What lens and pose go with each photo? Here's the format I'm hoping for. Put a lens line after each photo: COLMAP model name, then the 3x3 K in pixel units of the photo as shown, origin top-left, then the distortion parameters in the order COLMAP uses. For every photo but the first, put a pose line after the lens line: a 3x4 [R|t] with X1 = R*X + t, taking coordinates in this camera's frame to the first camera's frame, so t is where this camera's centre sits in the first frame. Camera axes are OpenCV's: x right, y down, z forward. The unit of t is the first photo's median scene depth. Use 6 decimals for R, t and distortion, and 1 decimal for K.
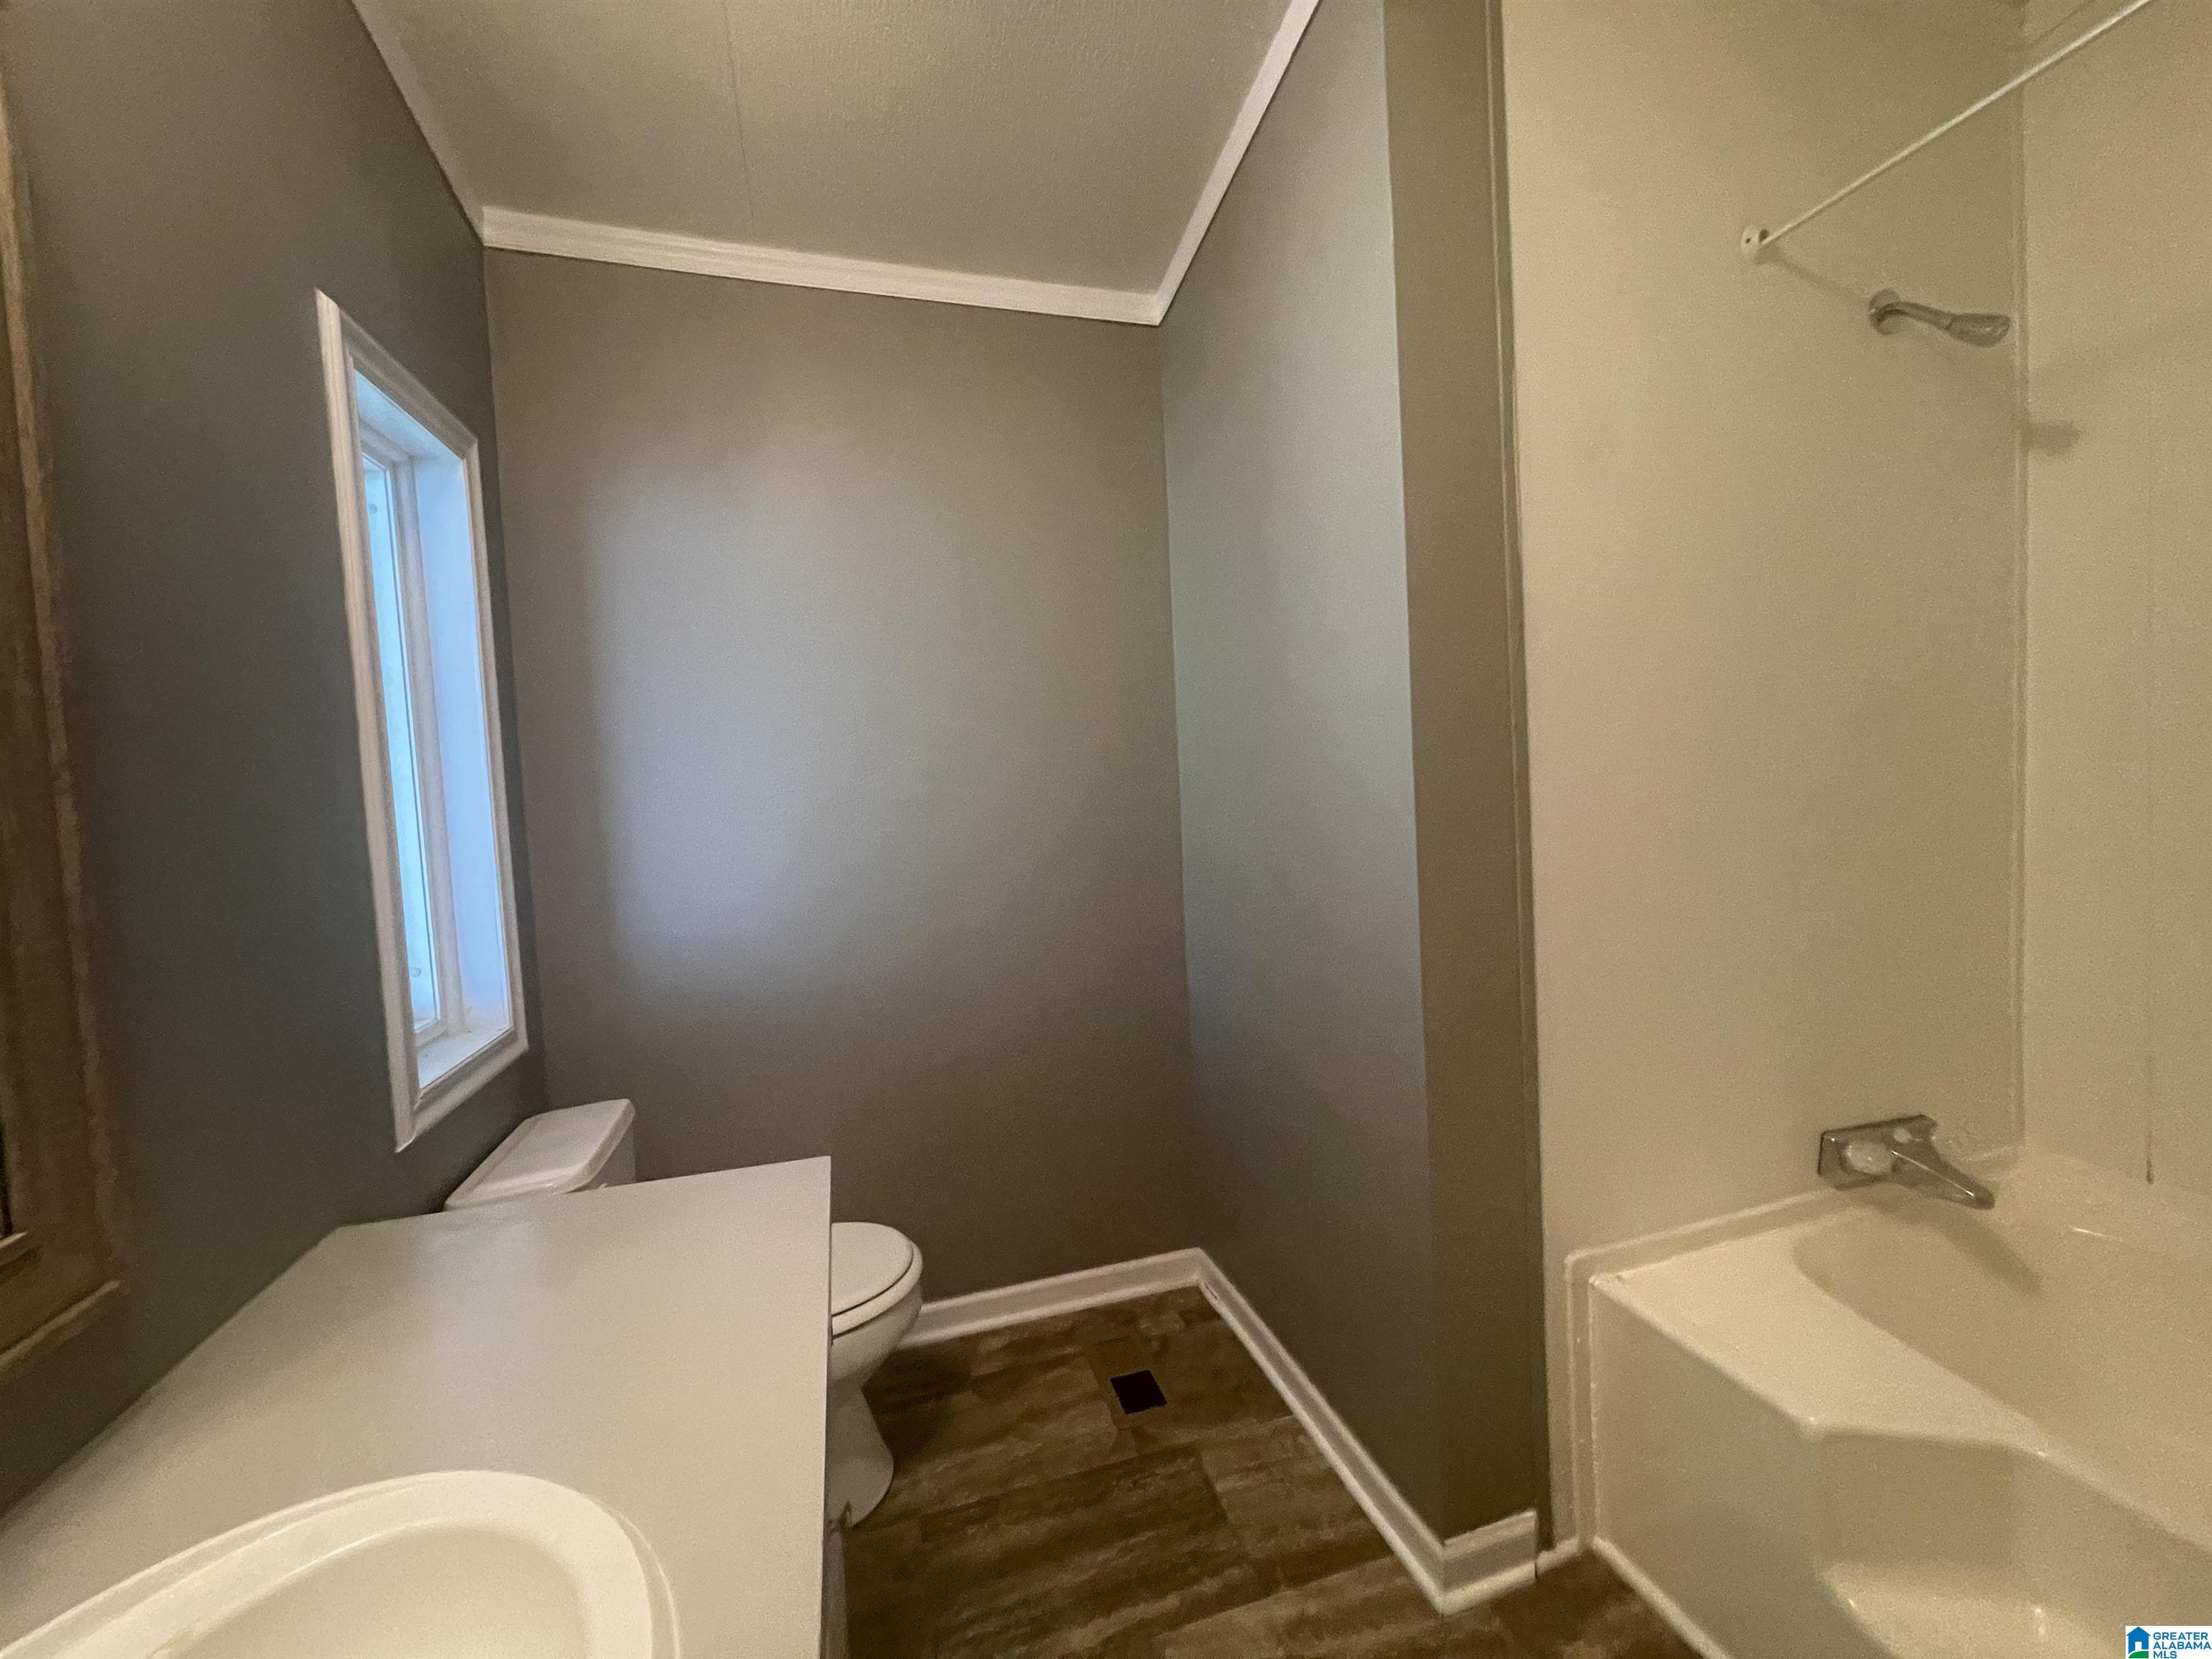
lens RADIAL K [[896.0, 0, 1106.8], [0, 896.0, 827.4], [0, 0, 1]] dist [-0.006537, 0.000454]
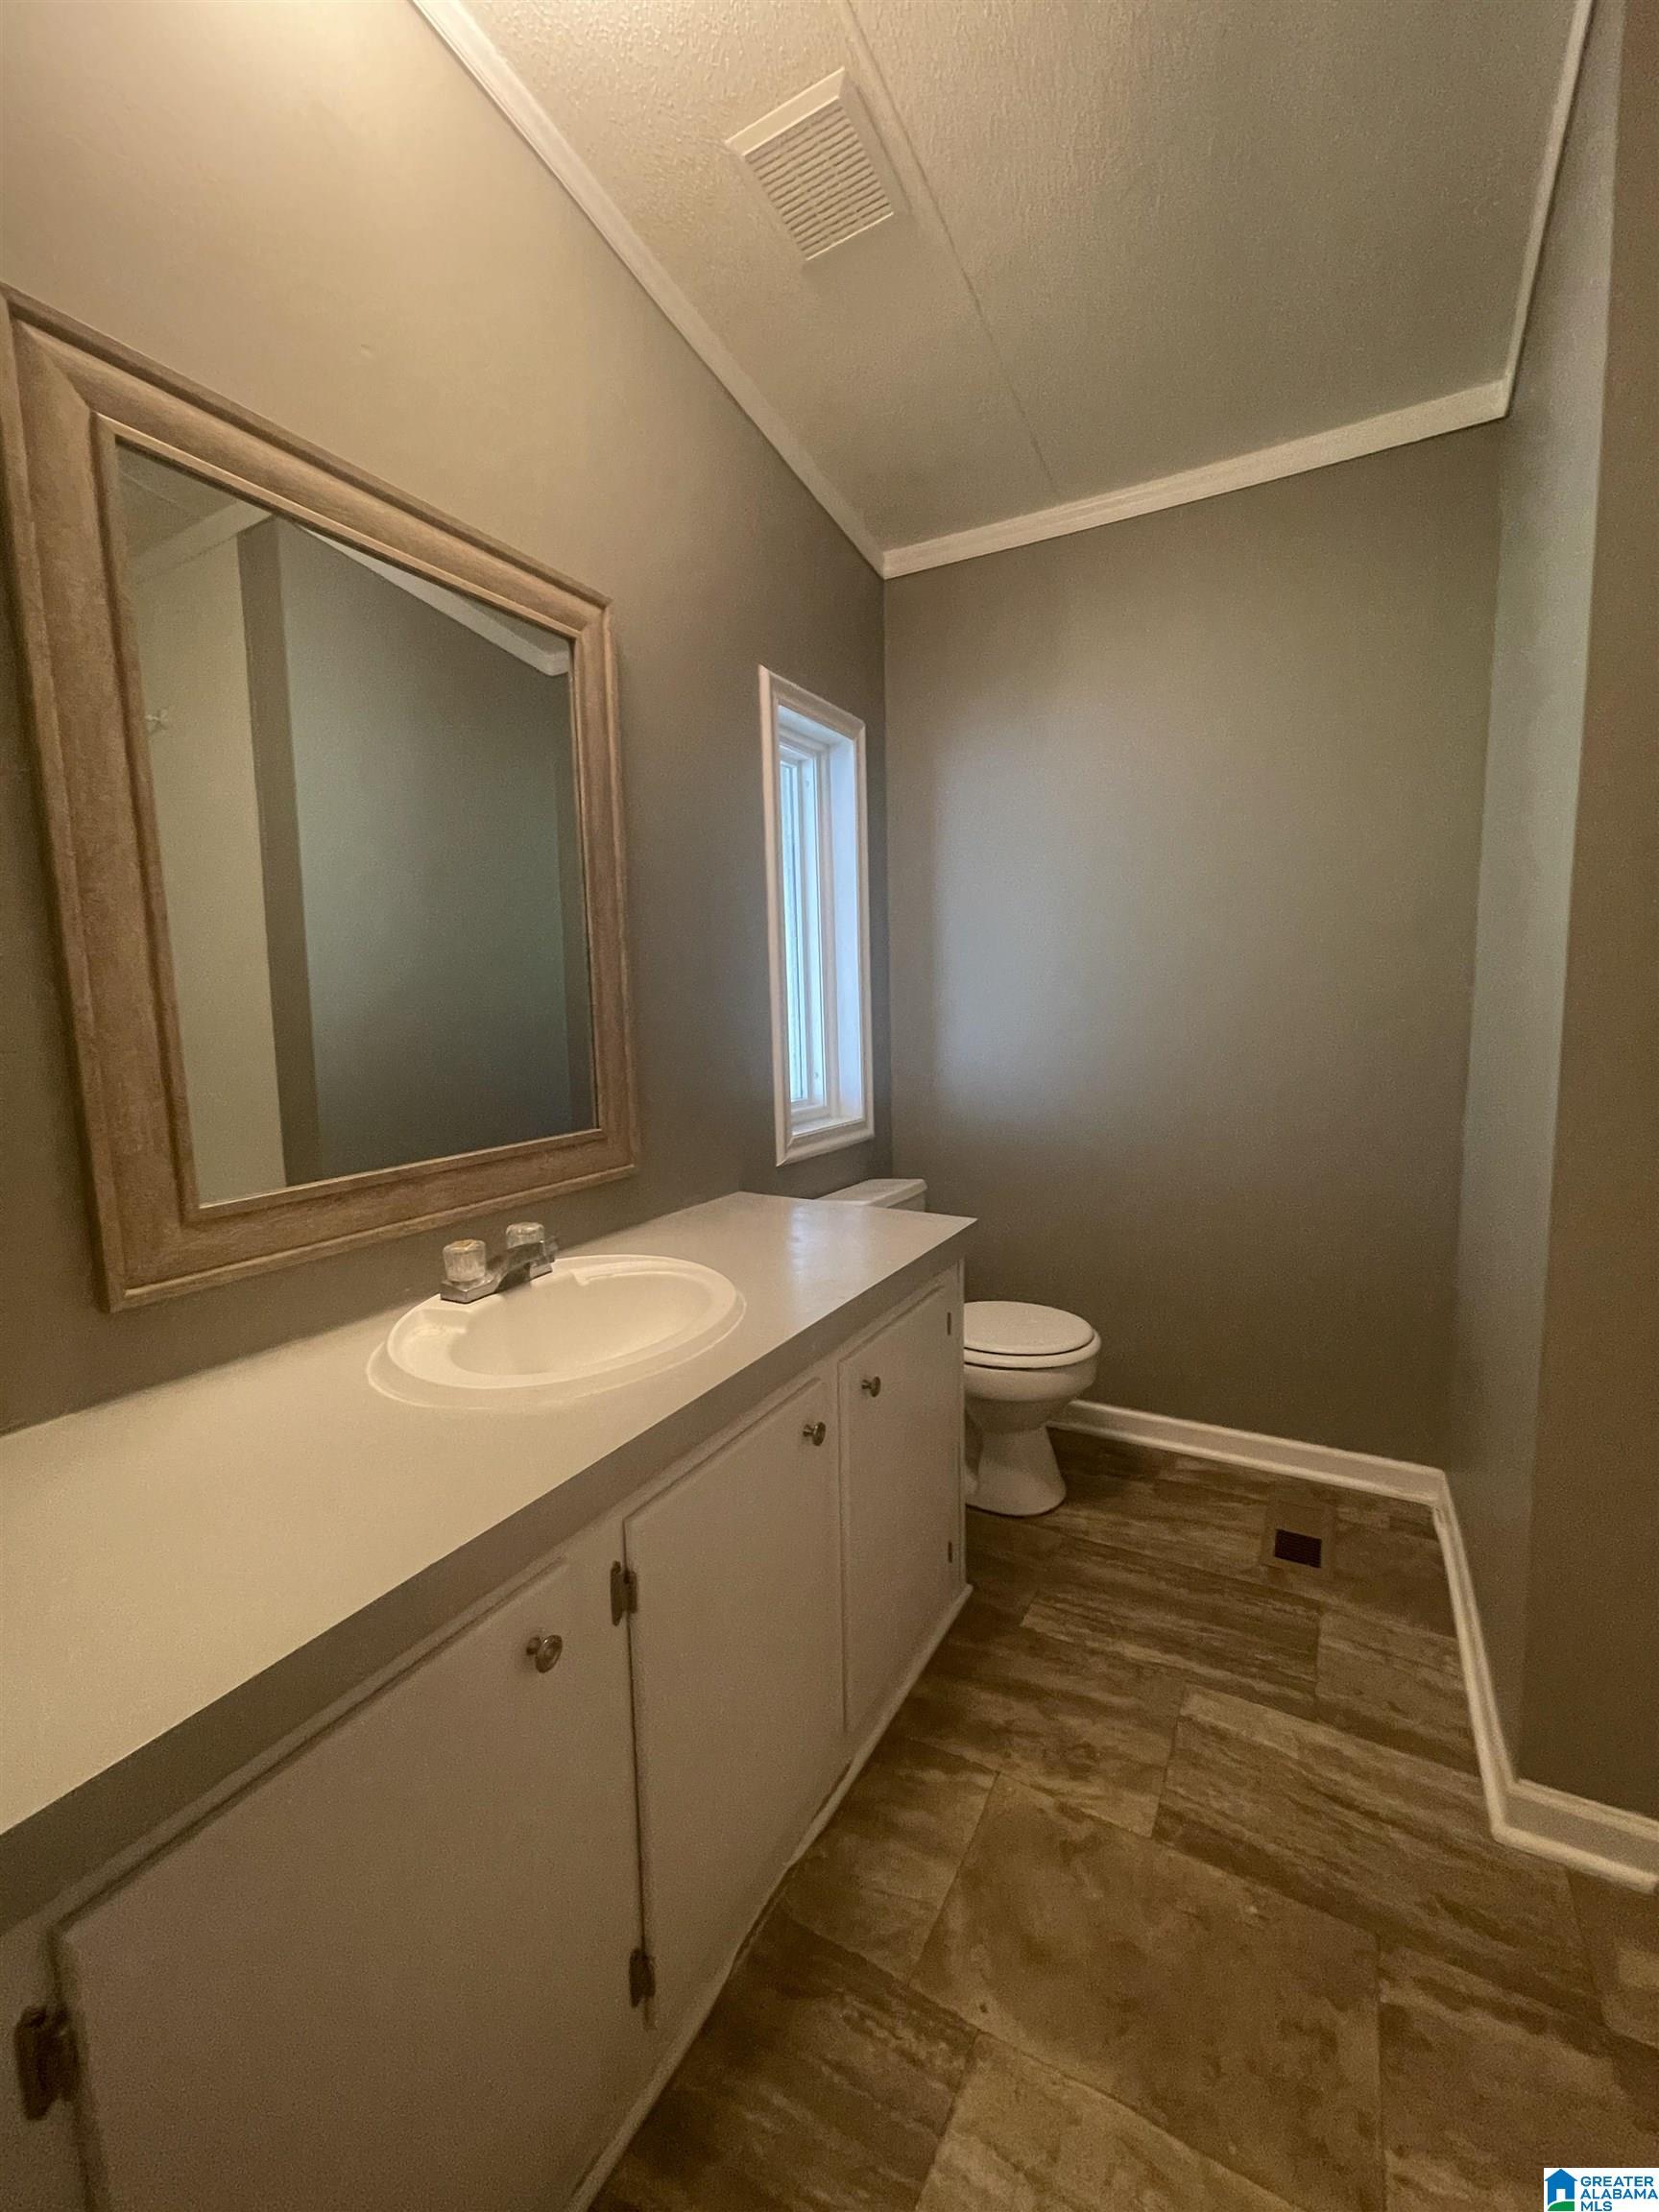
lens RADIAL K [[896.0, 0, 828.1], [0, 896.0, 1106.5], [0, 0, 1]] dist [-0.006537, 0.000454]
pose [[0.690390, 0.113231, -0.714521, 0.394074], [-0.047243, 0.992623, 0.111655, 0.035726], [0.721893, -0.043329, 0.690647, -0.103674]]
